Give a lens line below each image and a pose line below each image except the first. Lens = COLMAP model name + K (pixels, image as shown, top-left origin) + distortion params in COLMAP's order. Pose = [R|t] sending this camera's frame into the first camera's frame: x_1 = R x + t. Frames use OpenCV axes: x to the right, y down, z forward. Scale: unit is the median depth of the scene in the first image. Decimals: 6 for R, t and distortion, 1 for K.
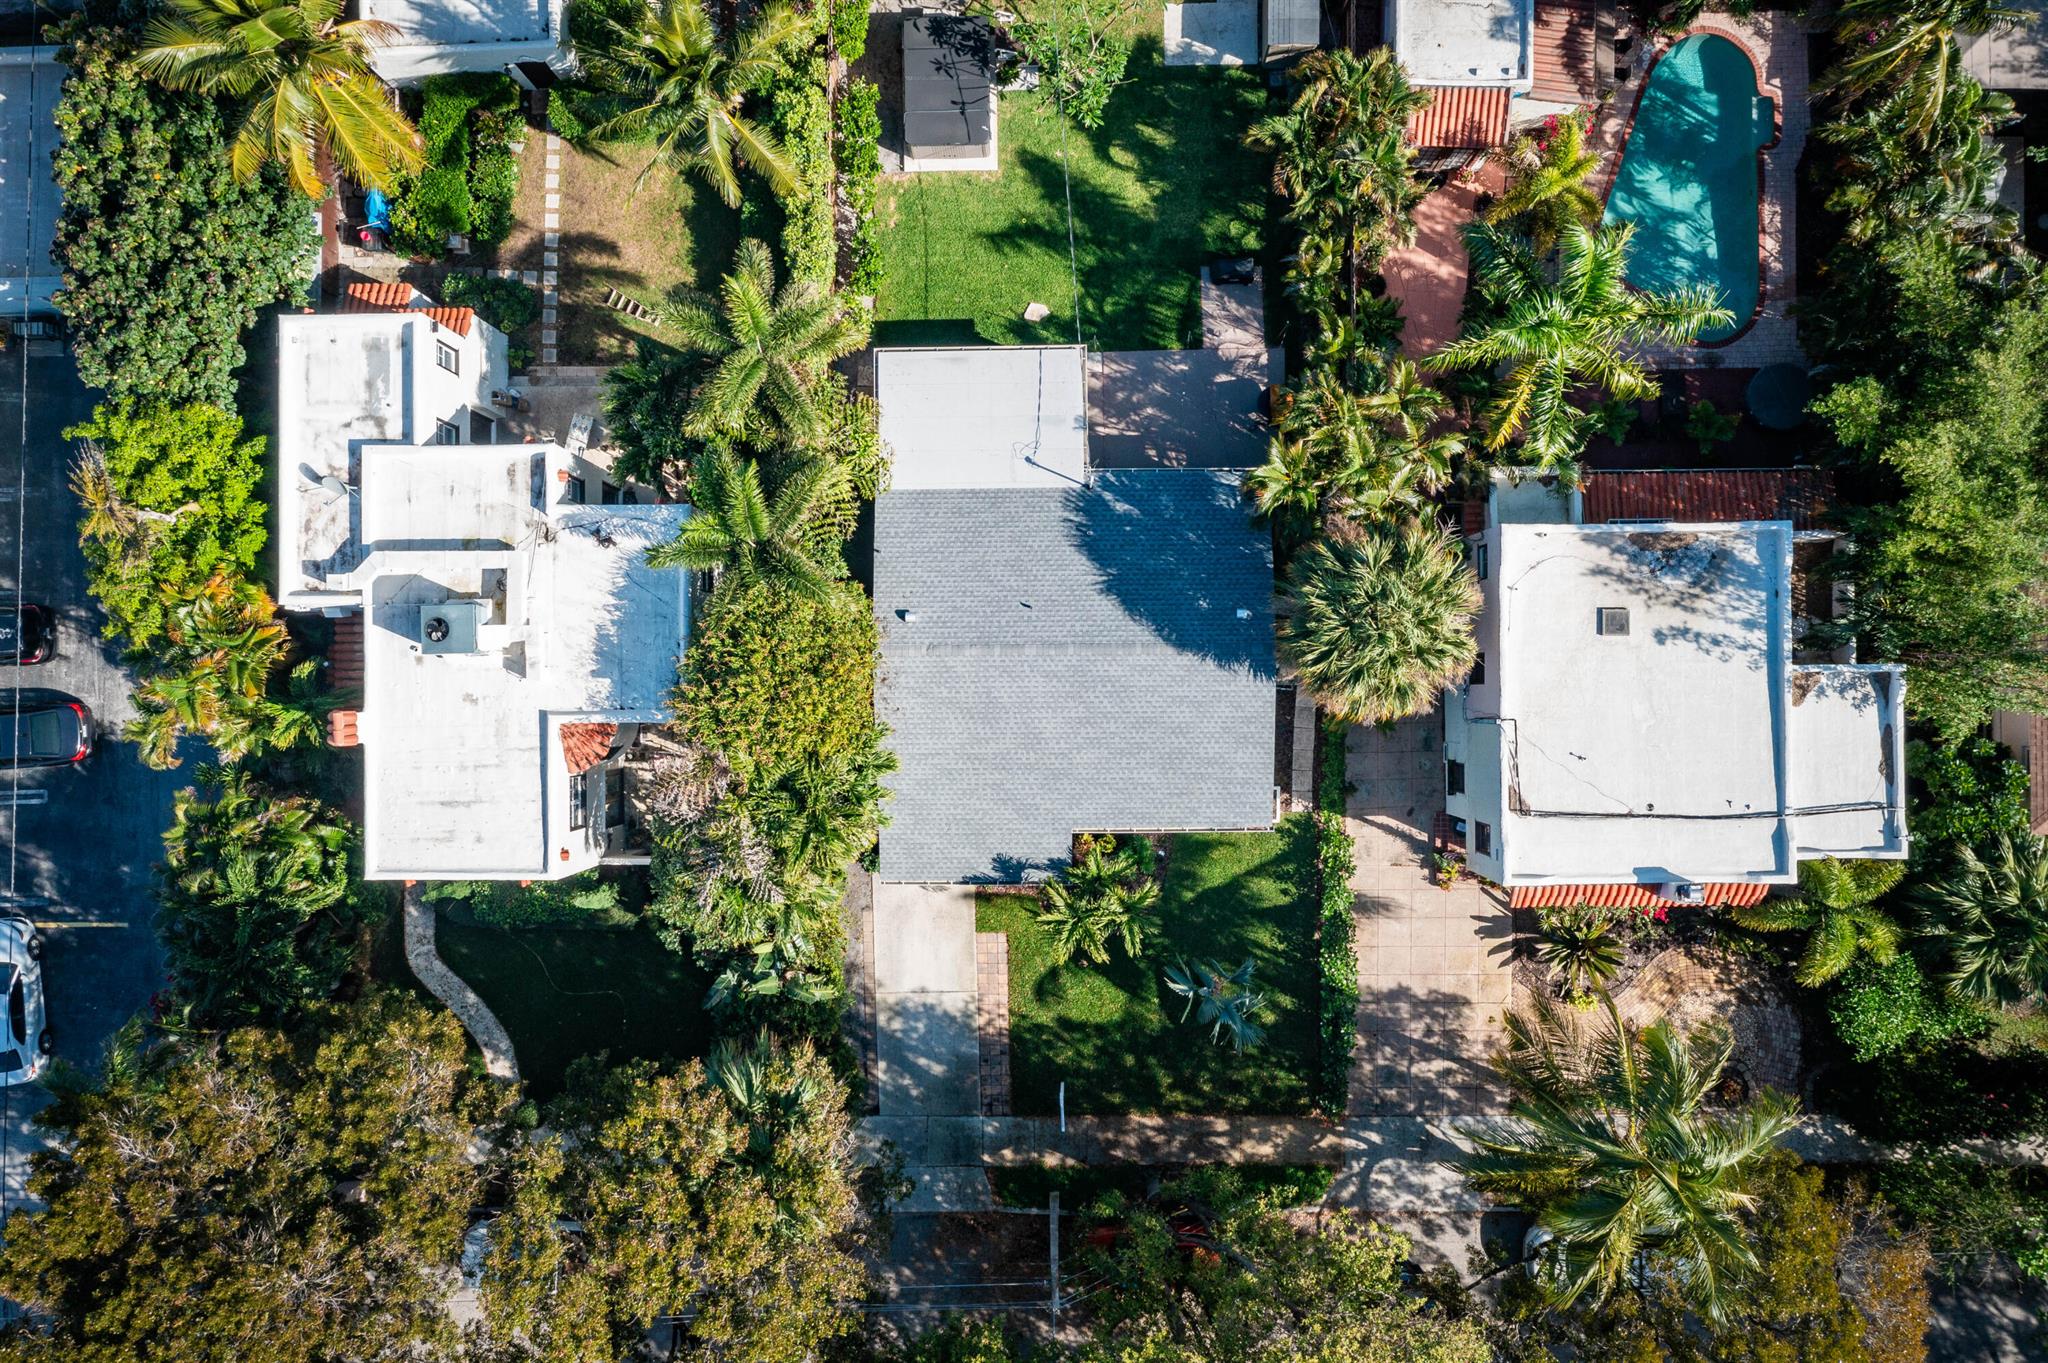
lens RADIAL K [[1650.4, 0, 1022.4], [0, 1650.4, 689.3], [0, 0, 1]] dist [-0.010835, 0.013694]
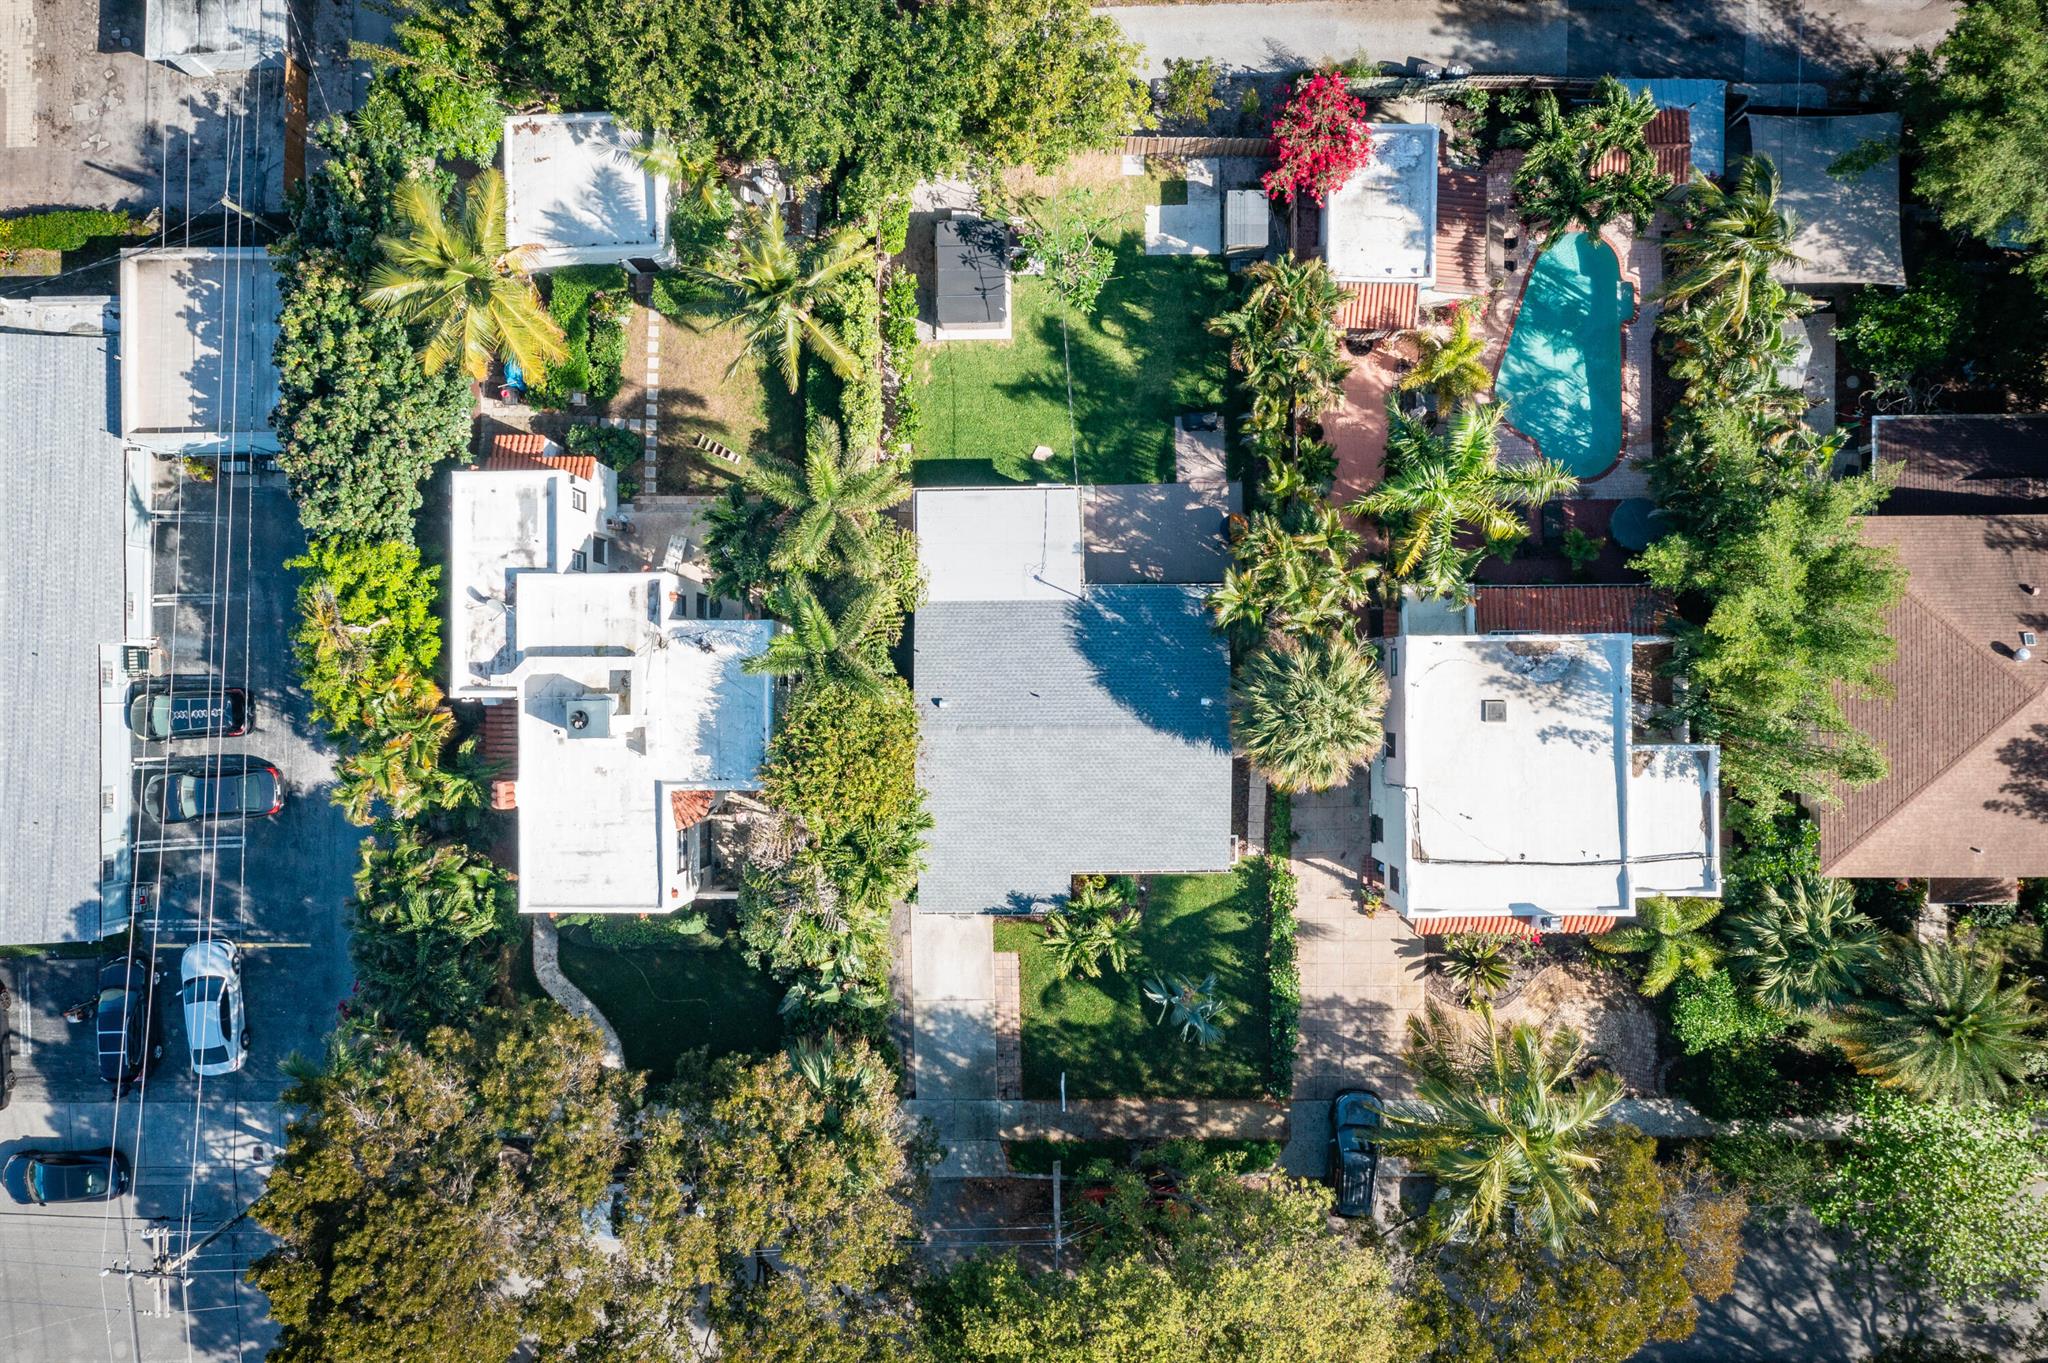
lens RADIAL K [[1675.3, 0, 1024.0], [0, 1675.3, 681.5], [0, 0, 1]] dist [-0.030226, 0.059891]
pose [[1.000000, 0.000381, 0.000191, -0.006300], [-0.000380, 0.999992, -0.003884, -0.056737], [-0.000192, 0.003884, 0.999992, -0.287526]]
